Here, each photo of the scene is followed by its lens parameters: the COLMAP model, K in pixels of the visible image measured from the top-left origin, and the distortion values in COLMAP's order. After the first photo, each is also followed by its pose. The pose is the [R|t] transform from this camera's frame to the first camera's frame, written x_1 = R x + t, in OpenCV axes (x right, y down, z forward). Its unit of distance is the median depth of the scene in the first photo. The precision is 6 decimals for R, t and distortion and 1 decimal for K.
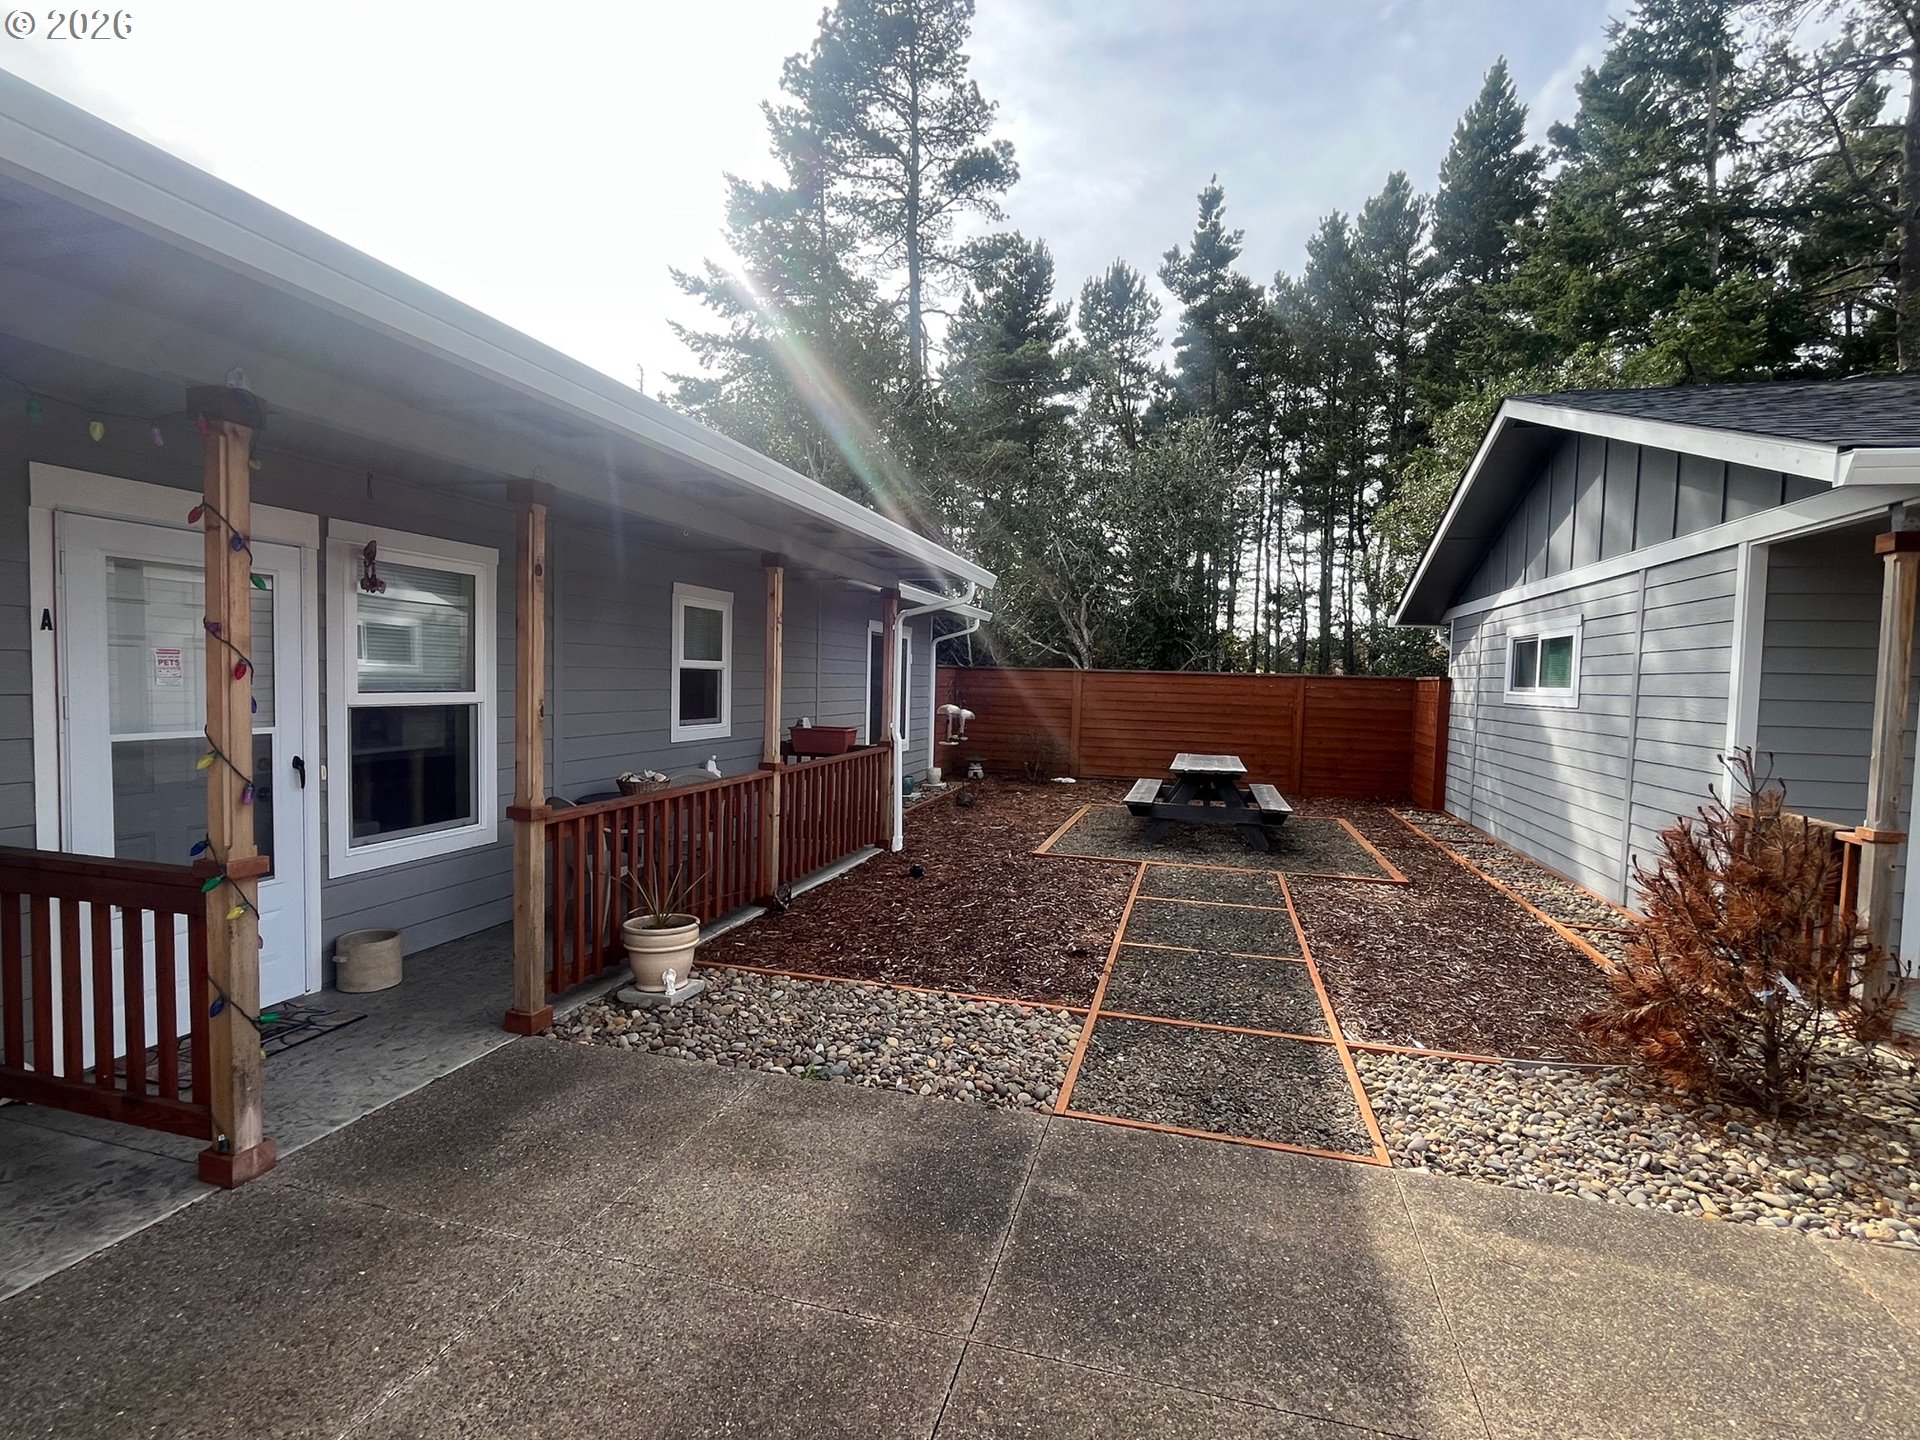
lens RADIAL K [[920.1, 0, 950.0], [0, 920.1, 722.8], [0, 0, 1]] dist [-0.001835, -0.000090]
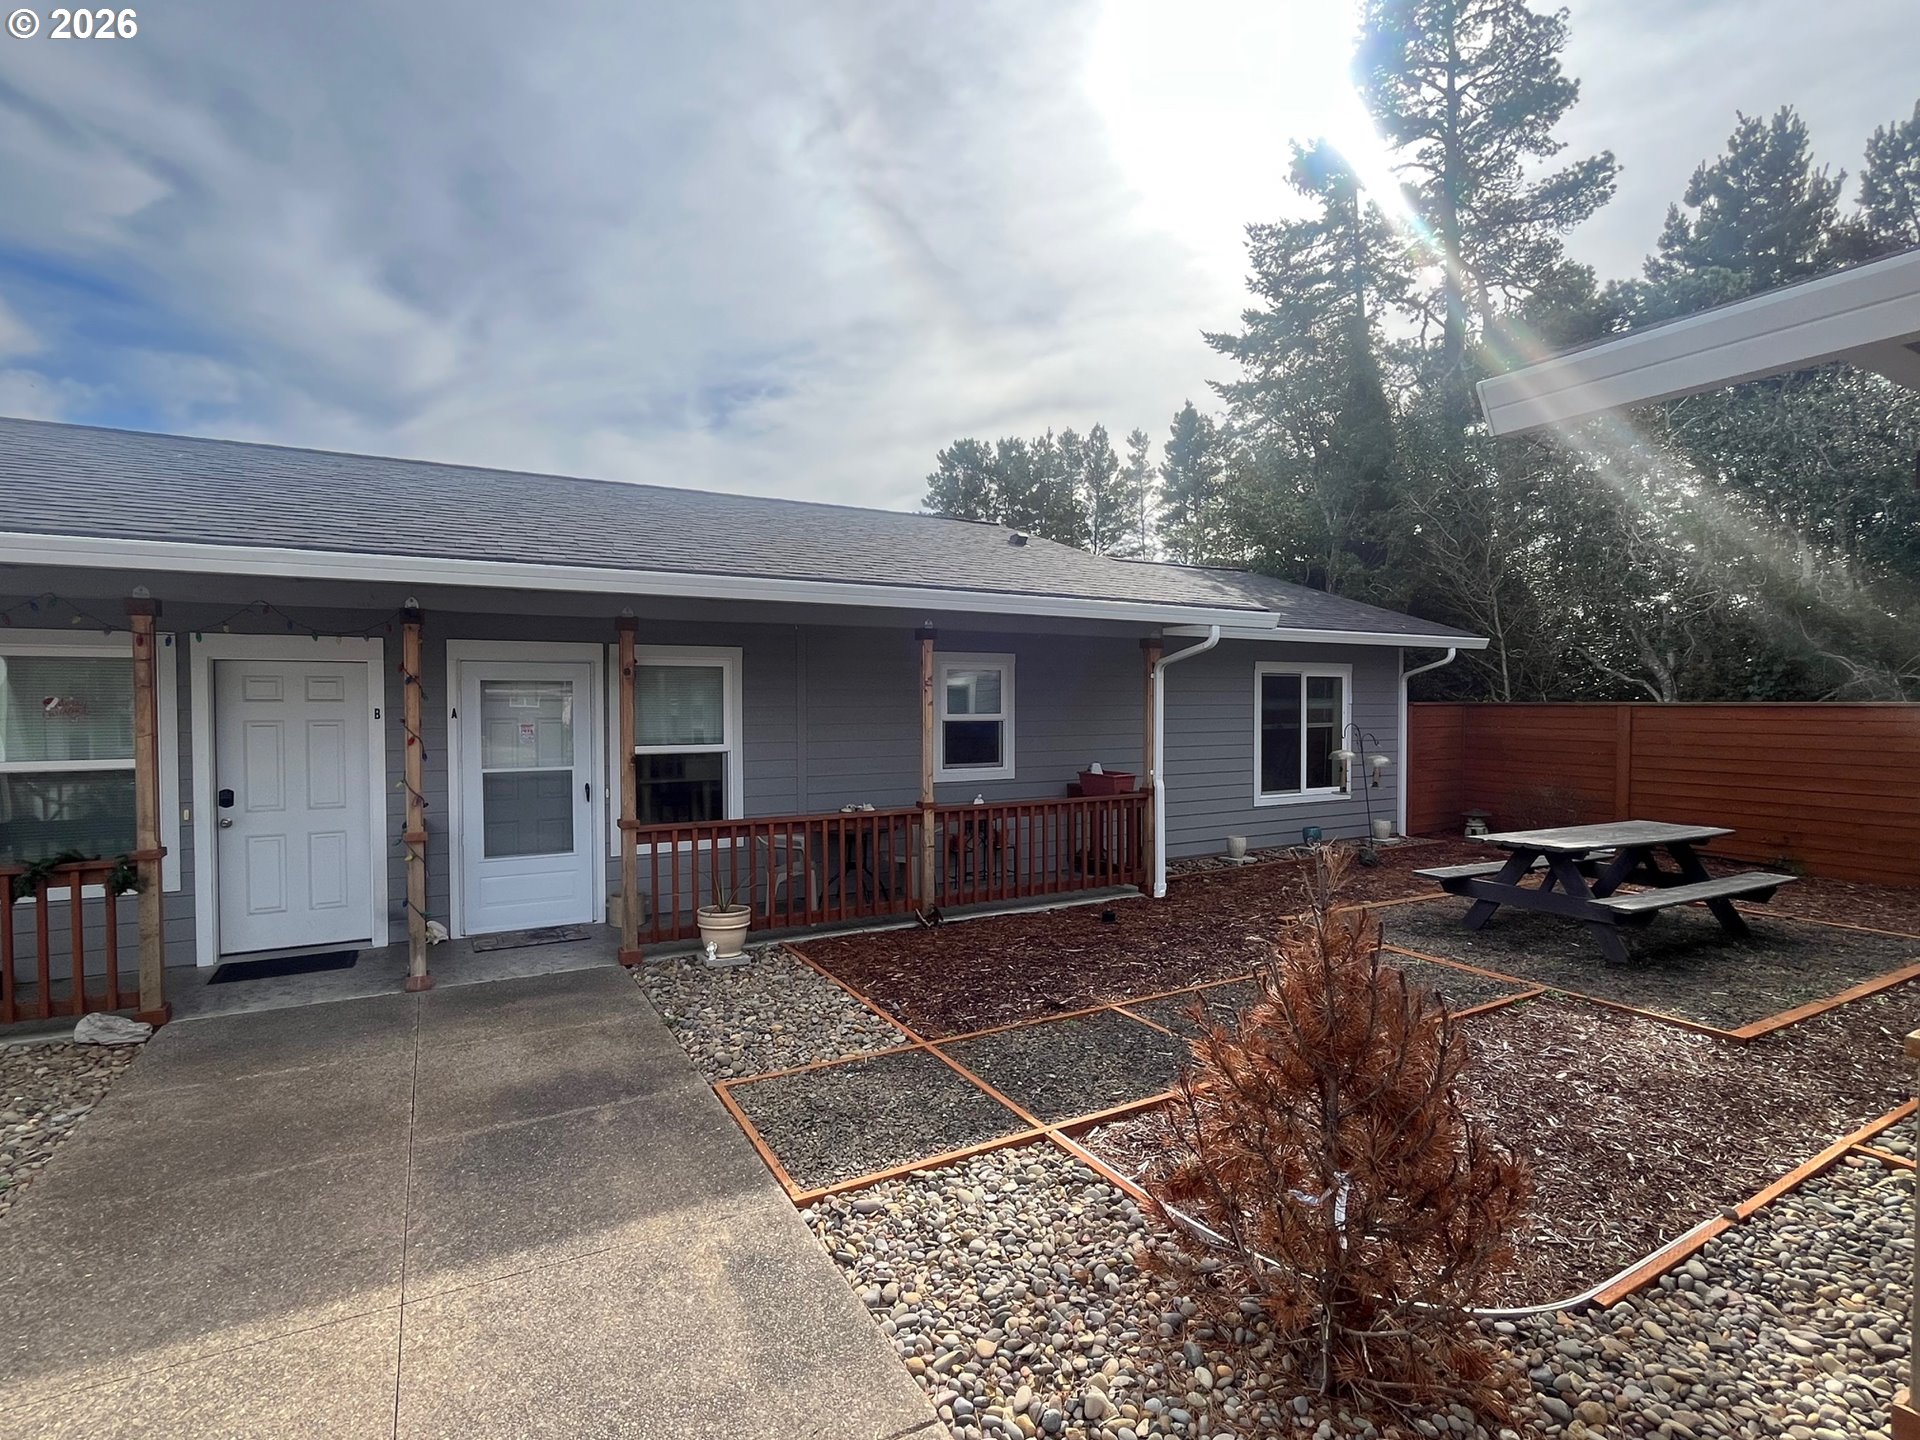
lens RADIAL K [[920.1, 0, 950.0], [0, 920.1, 722.8], [0, 0, 1]] dist [-0.001835, -0.000090]
pose [[0.703854, -0.011012, -0.710260, 0.907976], [-0.015642, 0.999397, -0.030995, -0.030934], [0.710173, 0.032926, 0.703257, 0.231934]]
